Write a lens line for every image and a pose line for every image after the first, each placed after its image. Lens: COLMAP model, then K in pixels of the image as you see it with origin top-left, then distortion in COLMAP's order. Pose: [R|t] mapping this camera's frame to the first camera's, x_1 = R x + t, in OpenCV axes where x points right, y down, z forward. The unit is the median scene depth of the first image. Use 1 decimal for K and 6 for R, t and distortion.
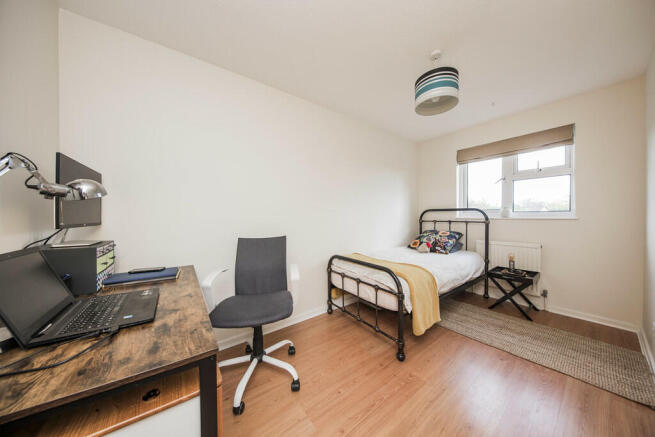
lens RADIAL K [[209.1, 0, 330.3], [0, 209.1, 215.8], [0, 0, 1]] dist [-0.002498, -0.000314]
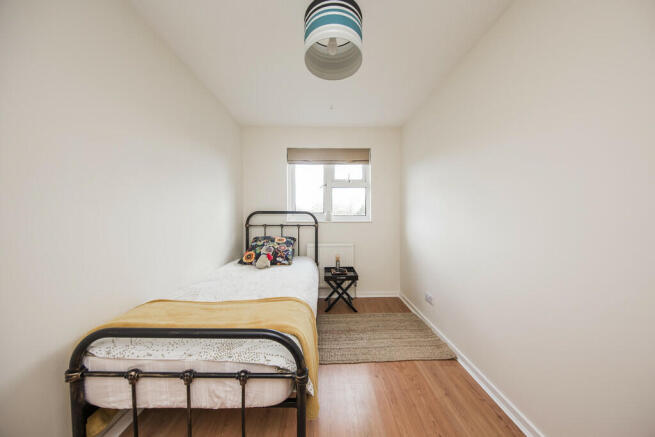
lens RADIAL K [[209.1, 0, 331.3], [0, 209.1, 219.4], [0, 0, 1]] dist [-0.002498, -0.000314]
pose [[0.589933, -0.009936, 0.807391, -0.027215], [-0.002561, 0.999896, 0.014177, -0.014605], [-0.807448, -0.010431, 0.589846, 0.359118]]
